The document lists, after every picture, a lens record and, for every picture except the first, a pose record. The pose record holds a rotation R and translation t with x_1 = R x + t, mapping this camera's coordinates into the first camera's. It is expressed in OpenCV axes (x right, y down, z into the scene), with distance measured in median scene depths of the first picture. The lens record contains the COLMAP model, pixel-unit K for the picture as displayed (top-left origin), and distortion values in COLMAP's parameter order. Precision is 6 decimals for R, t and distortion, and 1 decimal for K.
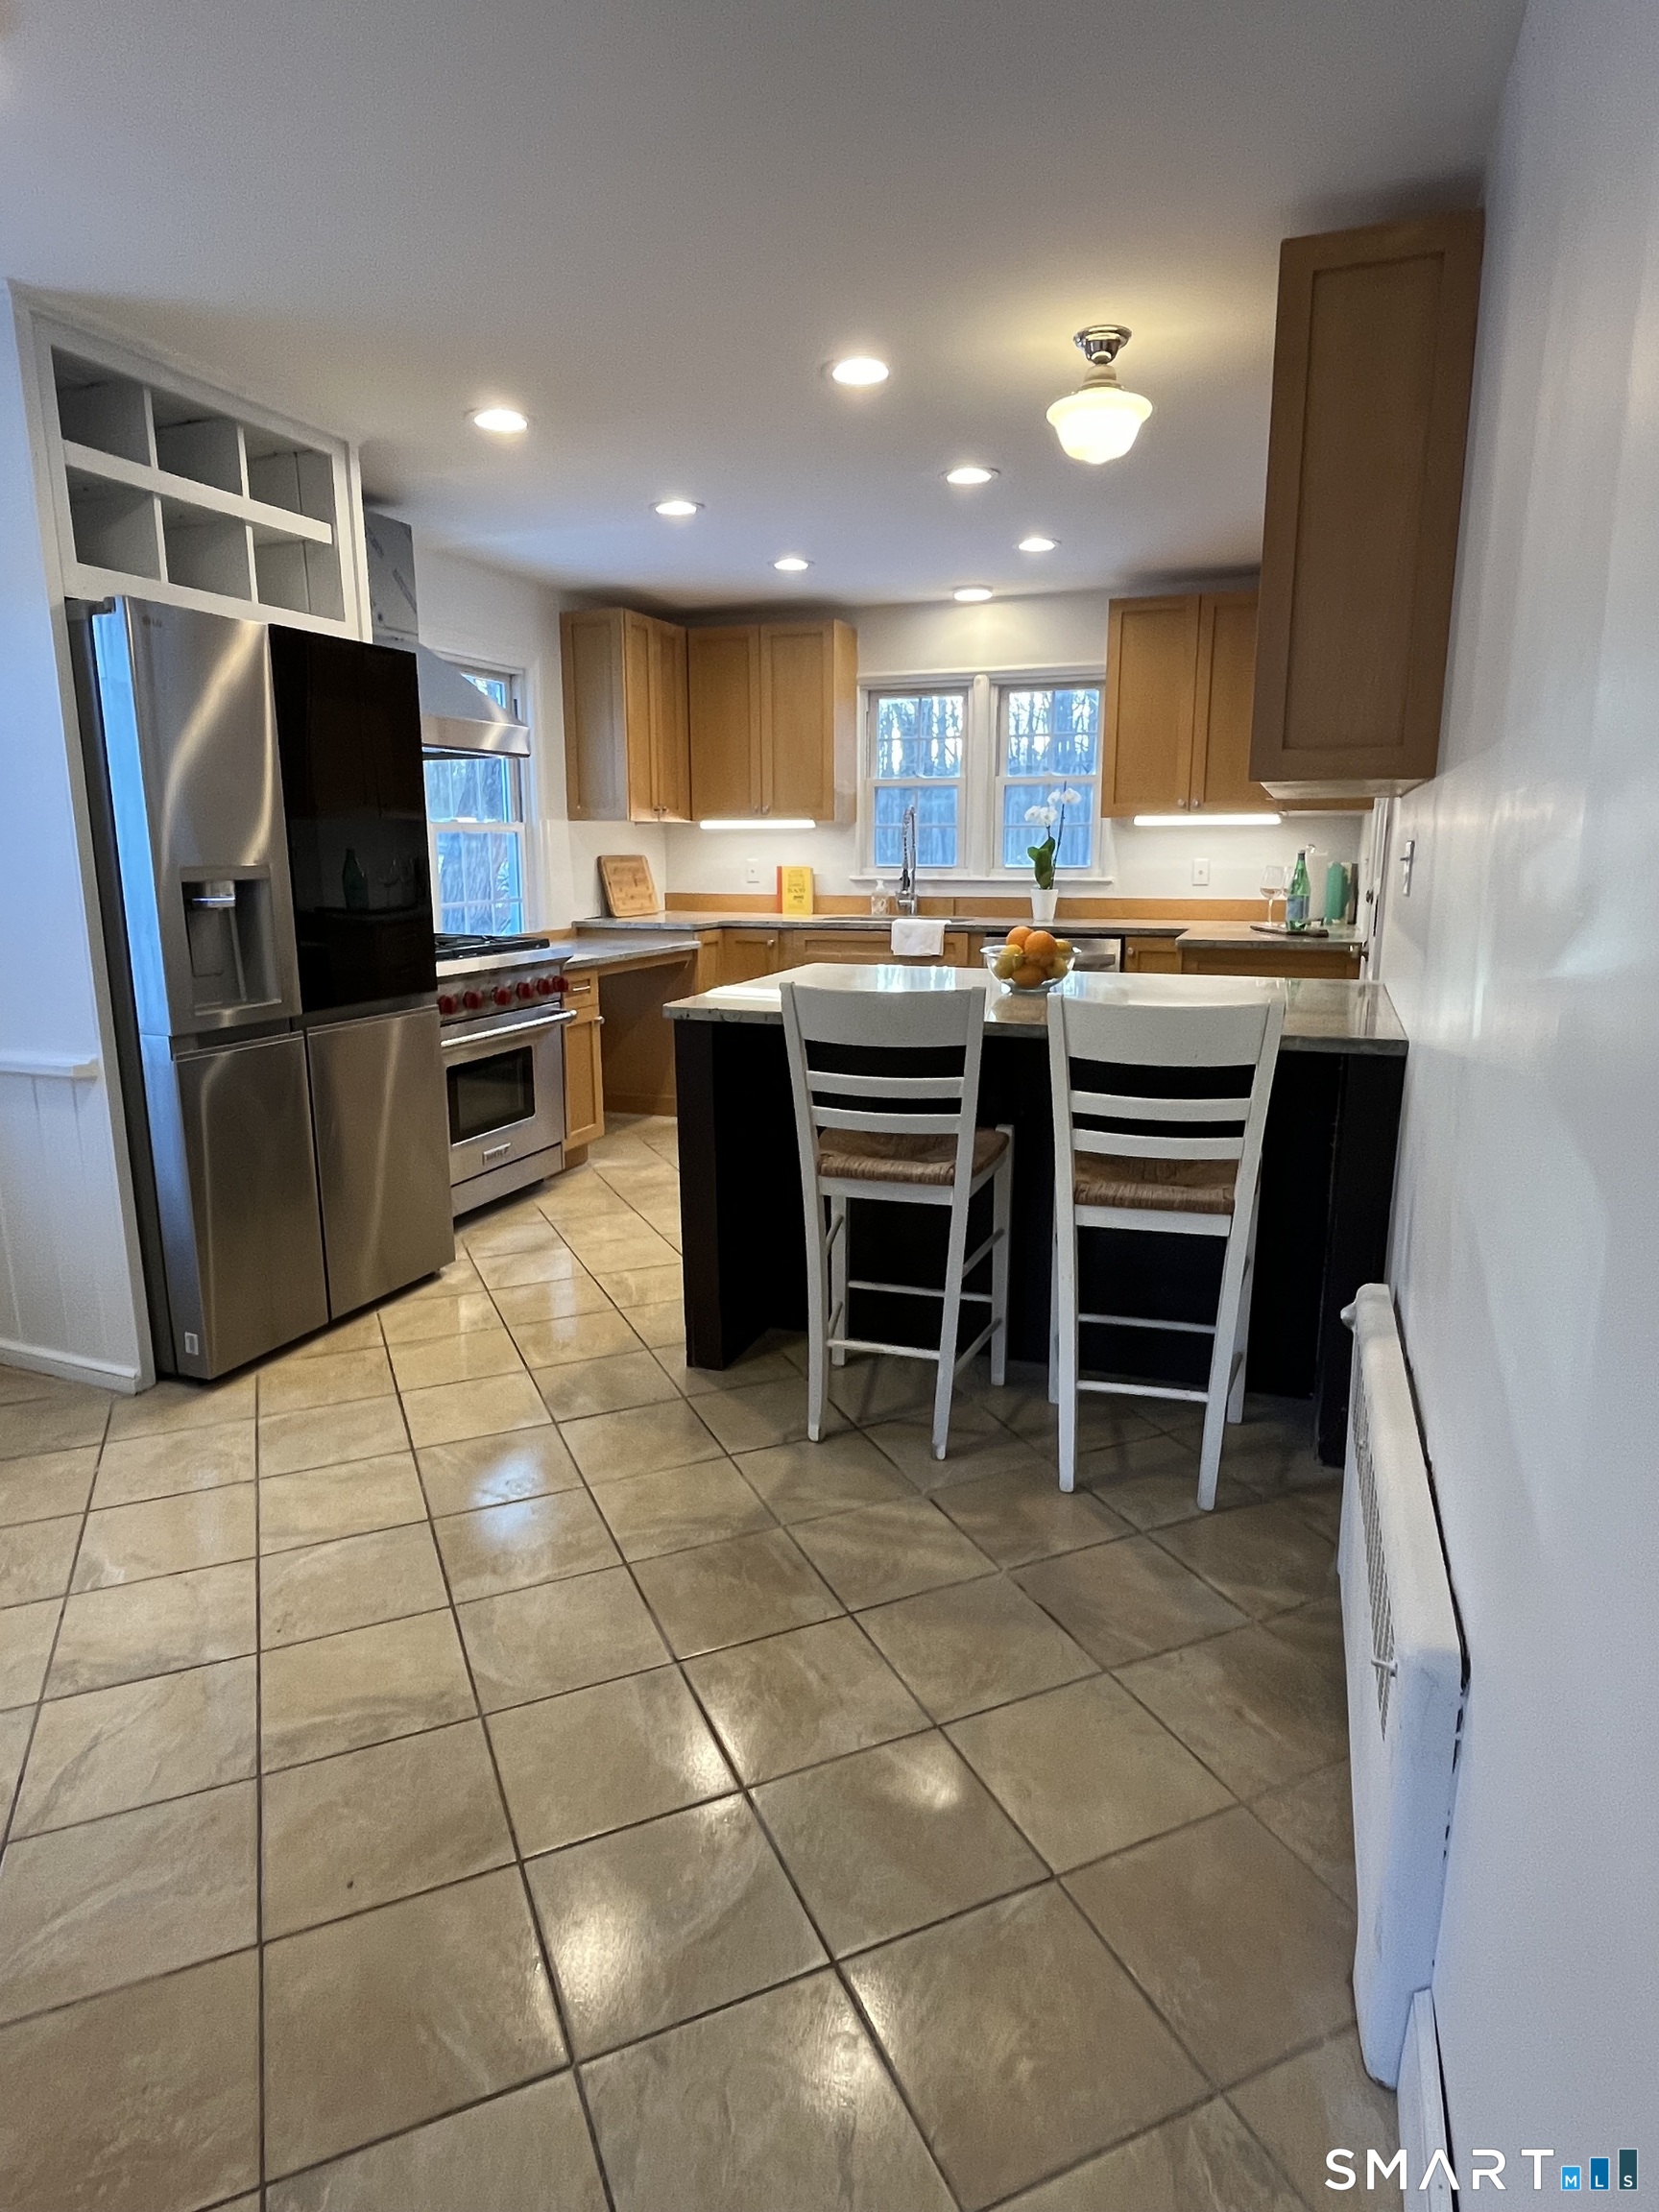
lens RADIAL K [[1247.6, 0, 841.9], [0, 1247.6, 1111.0], [0, 0, 1]] dist [-0.008715, -0.001187]
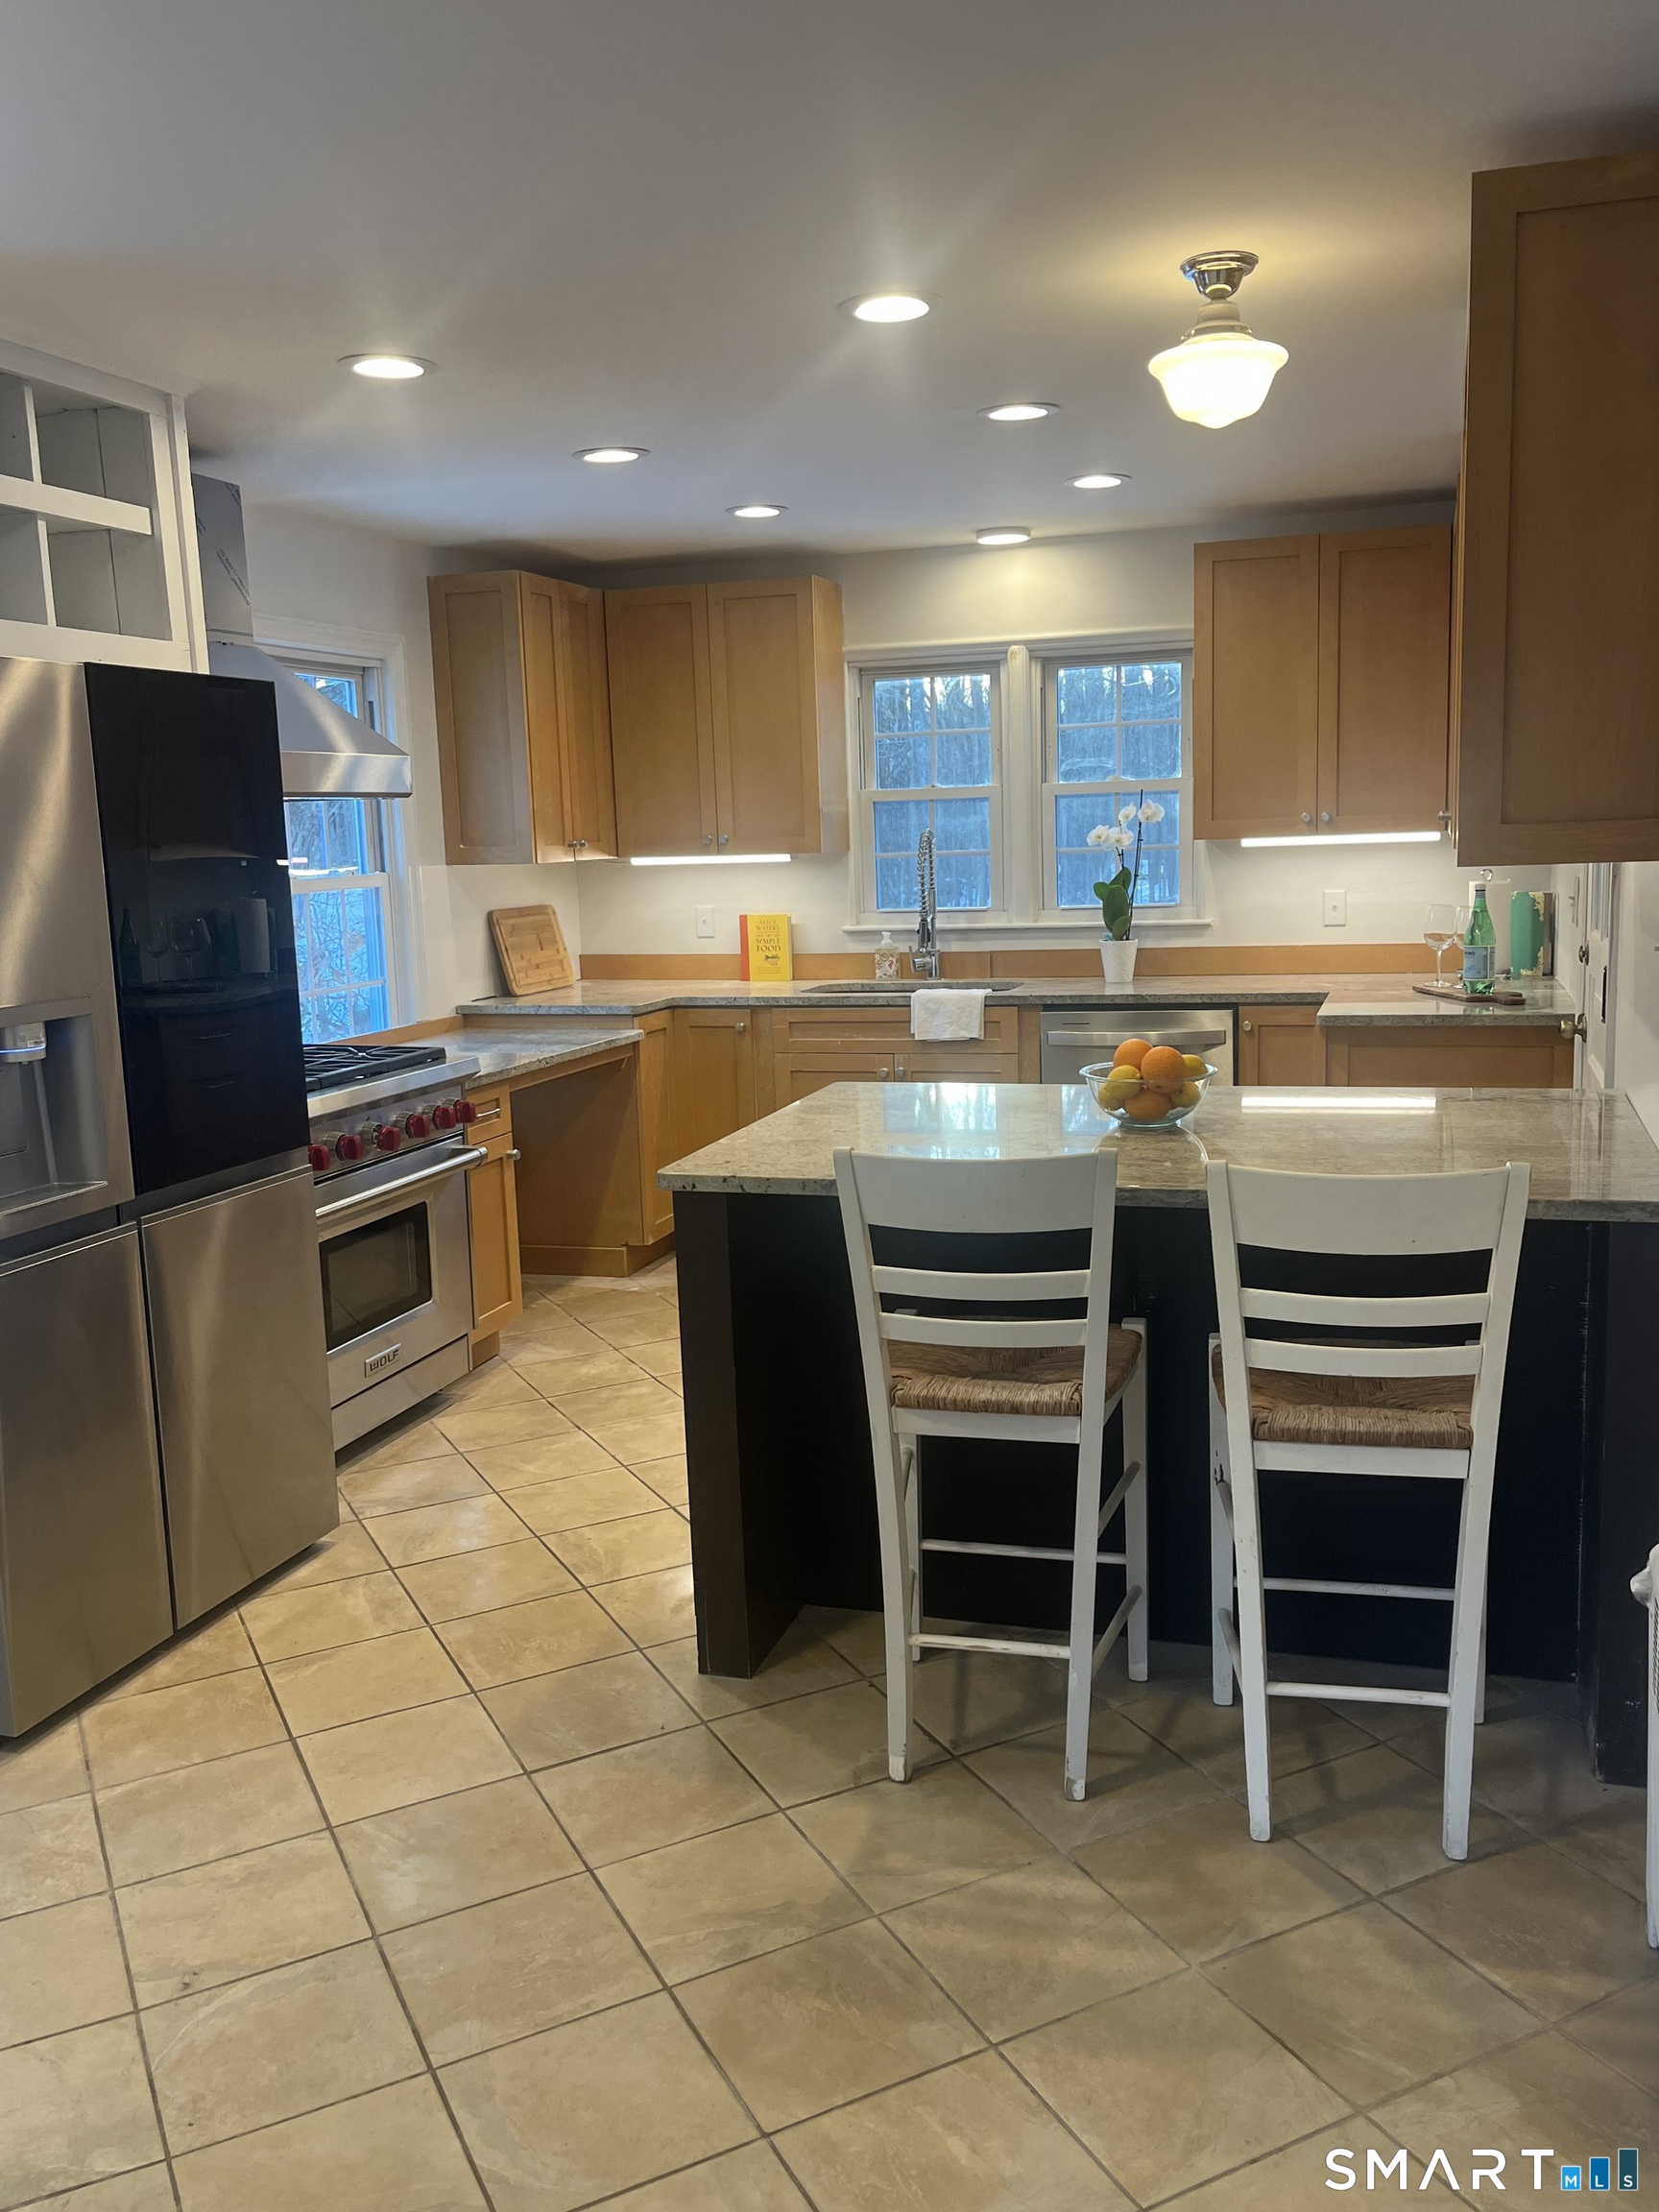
lens RADIAL K [[1804.9, 0, 862.1], [0, 1804.9, 1106.9], [0, 0, 1]] dist [0.053936, -0.064366]
pose [[0.998284, -0.038726, 0.043925, -0.067438], [0.041095, 0.997675, -0.054375, -0.059531], [-0.041717, 0.056087, 0.997554, -0.054603]]
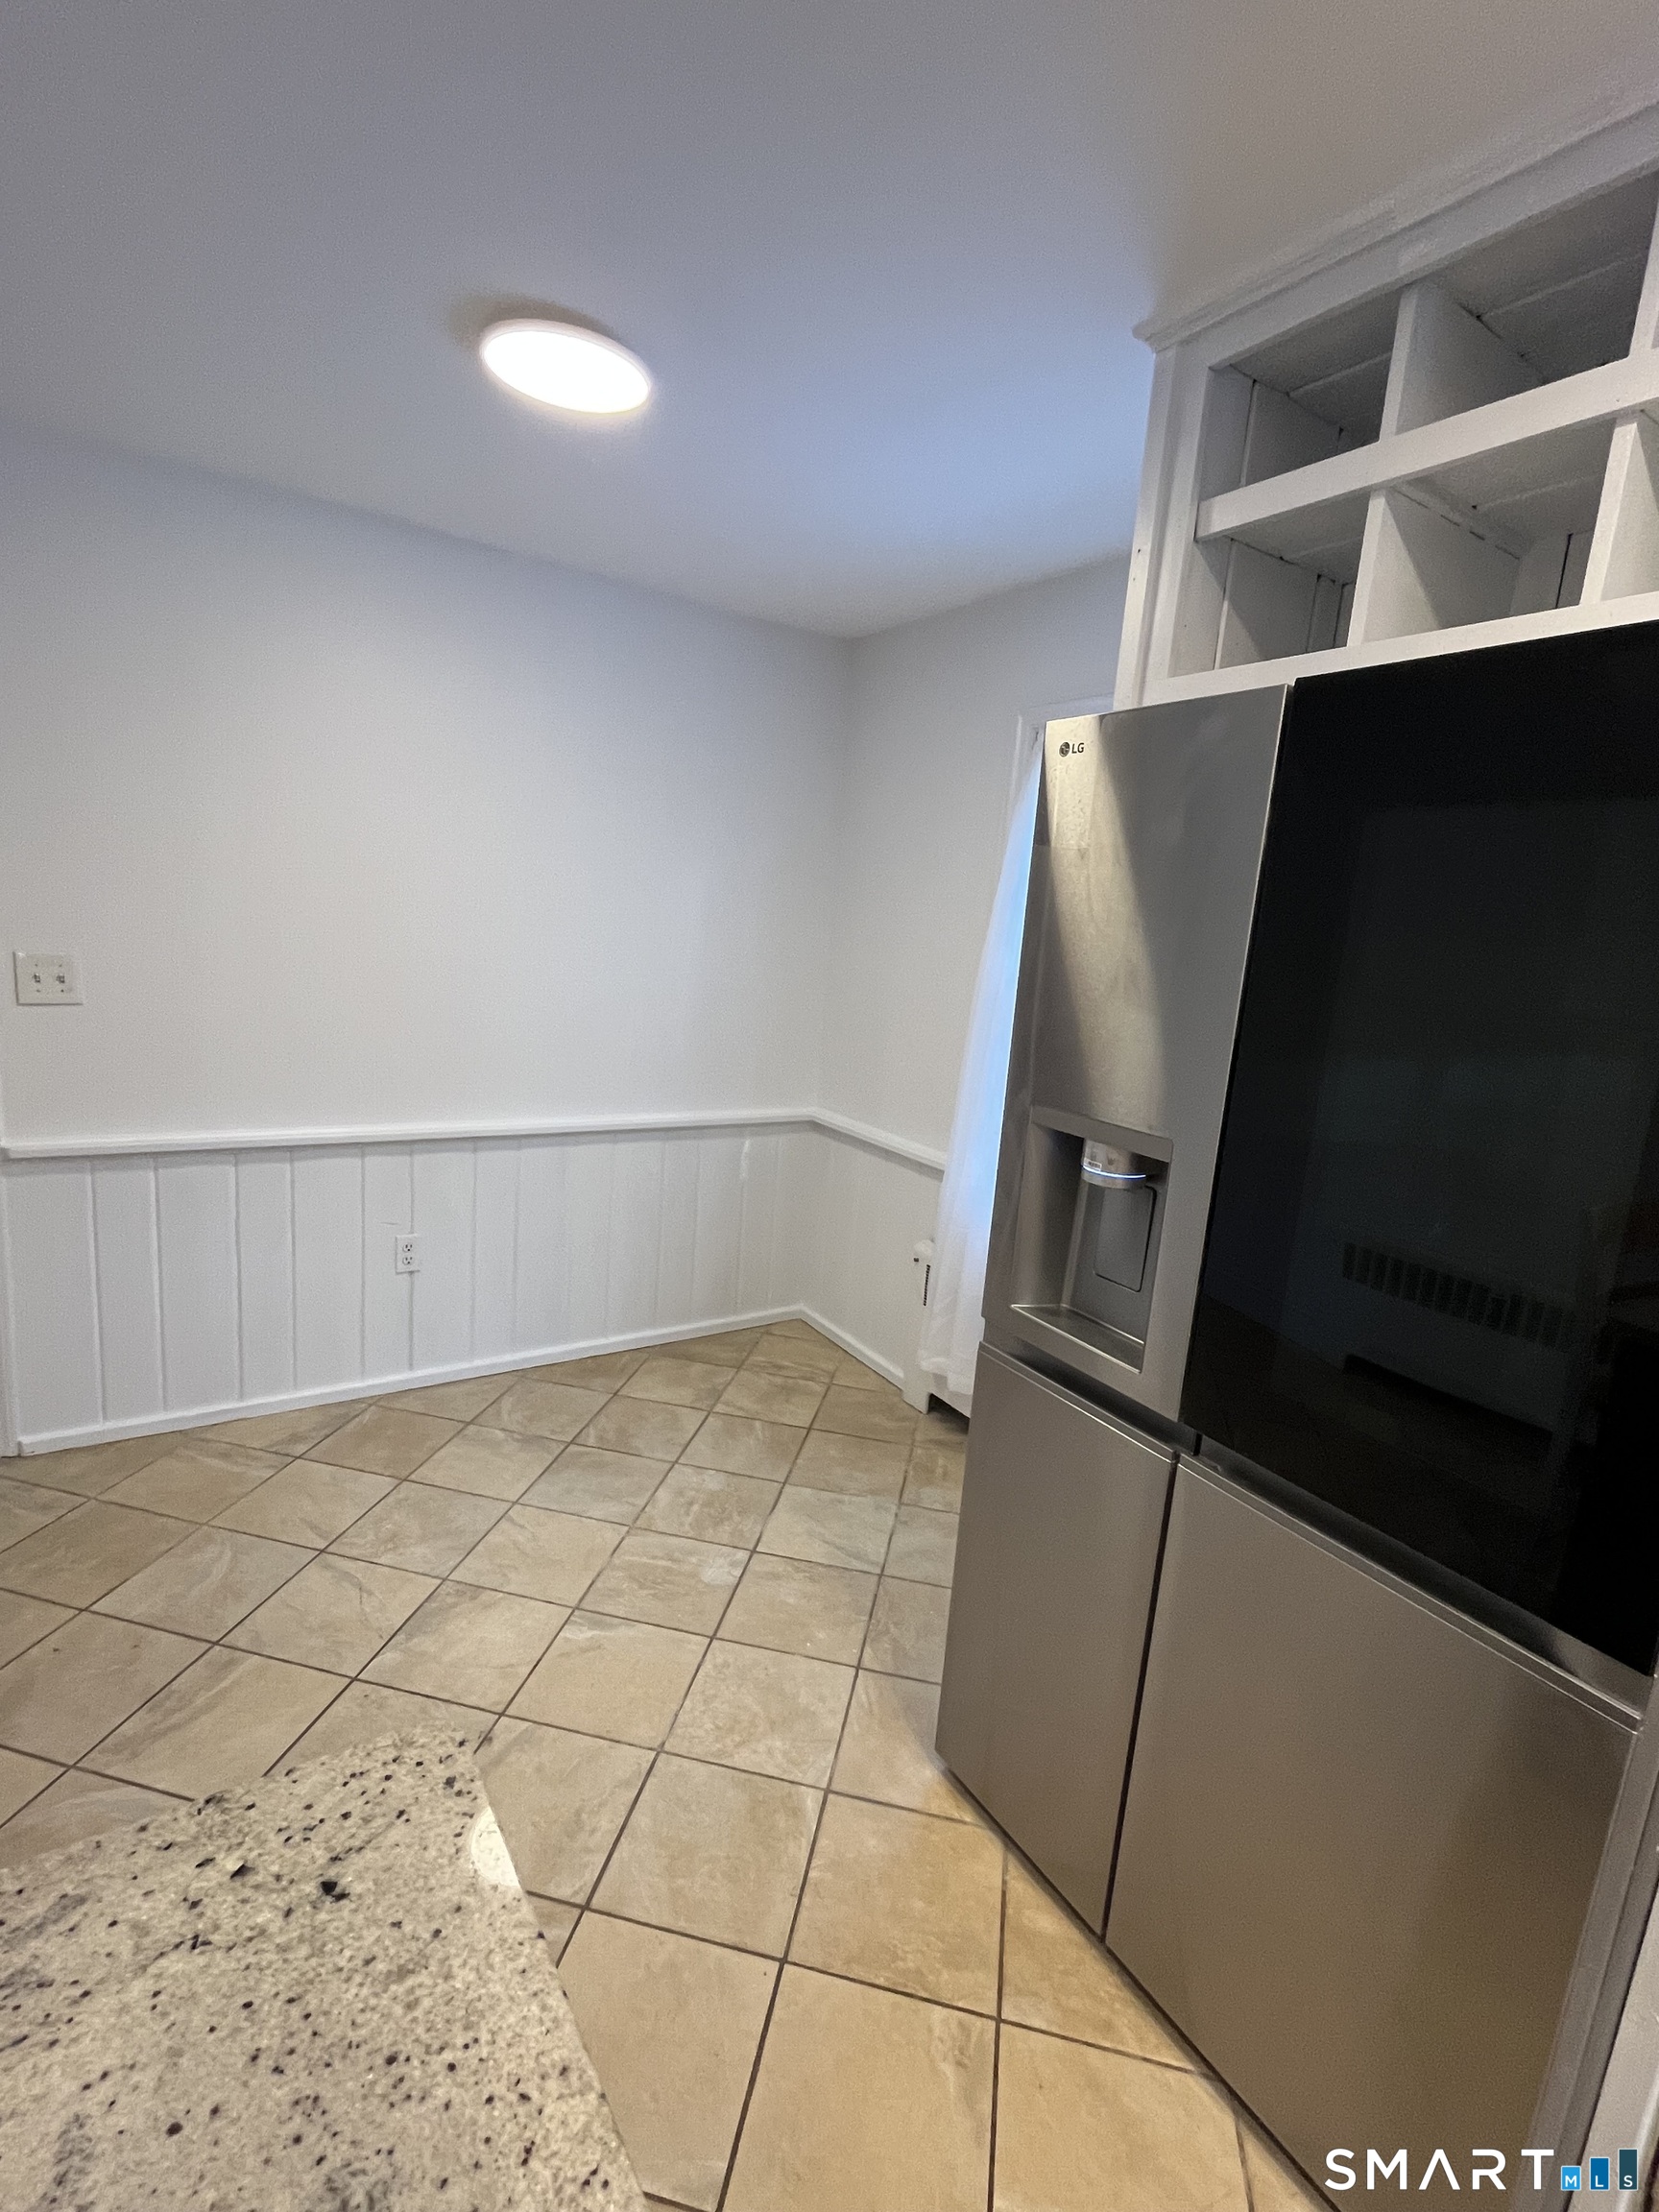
lens RADIAL K [[1025.2, 0, 829.7], [0, 1025.2, 1101.7], [0, 0, 1]] dist [-0.002204, 0.000931]
pose [[-0.595415, 0.100648, -0.797089, -0.014396], [-0.239409, 0.924823, 0.295612, -0.313498], [0.766919, 0.366842, -0.526557, 1.127055]]
